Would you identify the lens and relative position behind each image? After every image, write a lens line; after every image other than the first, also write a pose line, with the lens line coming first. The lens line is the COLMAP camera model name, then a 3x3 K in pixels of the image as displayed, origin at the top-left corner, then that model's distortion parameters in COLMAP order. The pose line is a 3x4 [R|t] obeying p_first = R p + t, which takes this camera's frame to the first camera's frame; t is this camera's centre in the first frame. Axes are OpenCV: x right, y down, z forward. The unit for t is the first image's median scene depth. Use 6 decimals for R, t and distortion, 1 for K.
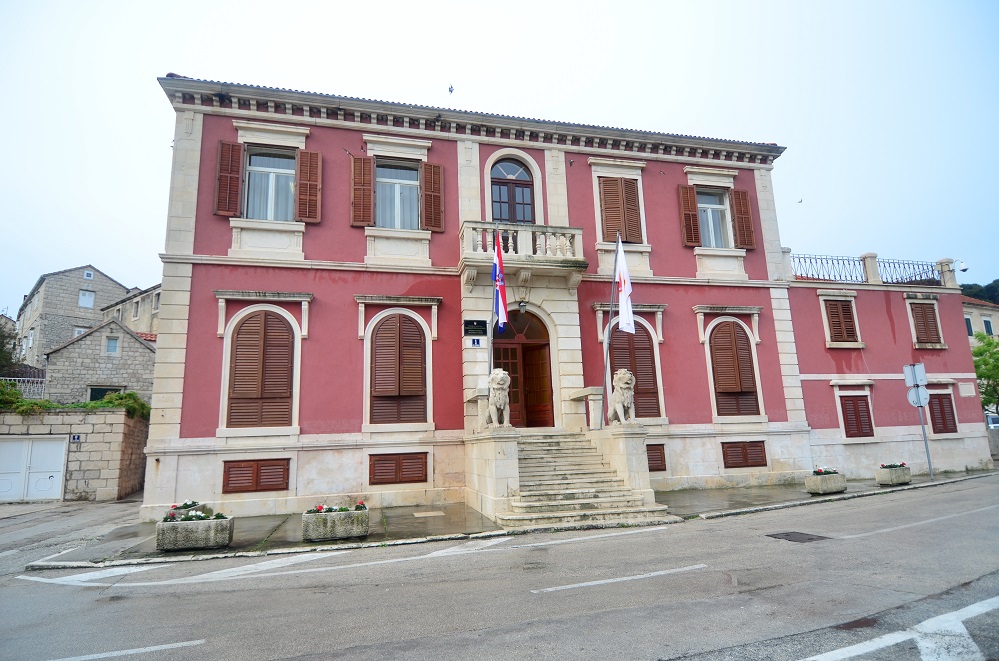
lens RADIAL K [[519.5, 0, 500.5], [0, 519.5, 343.0], [0, 0, 1]] dist [0.051201, -0.051599]
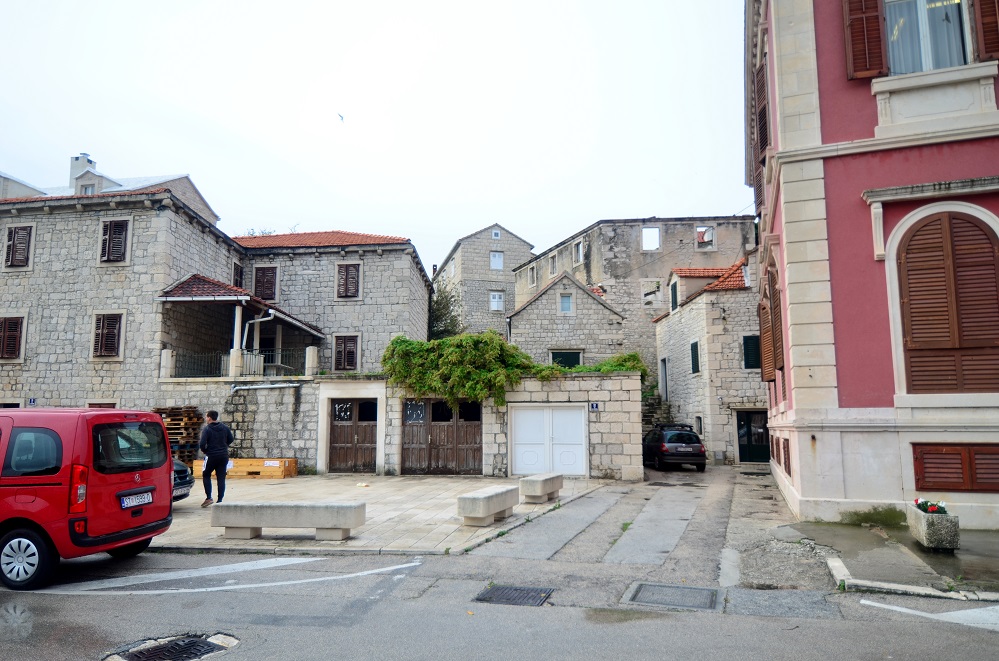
lens RADIAL K [[667.5, 0, 498.7], [0, 667.5, 344.8], [0, 0, 1]] dist [0.003392, -0.002385]
pose [[0.830774, -0.034379, -0.555547, -0.358669], [0.075768, 0.995785, 0.051683, 0.012156], [0.551428, -0.085030, 0.829878, 0.010781]]
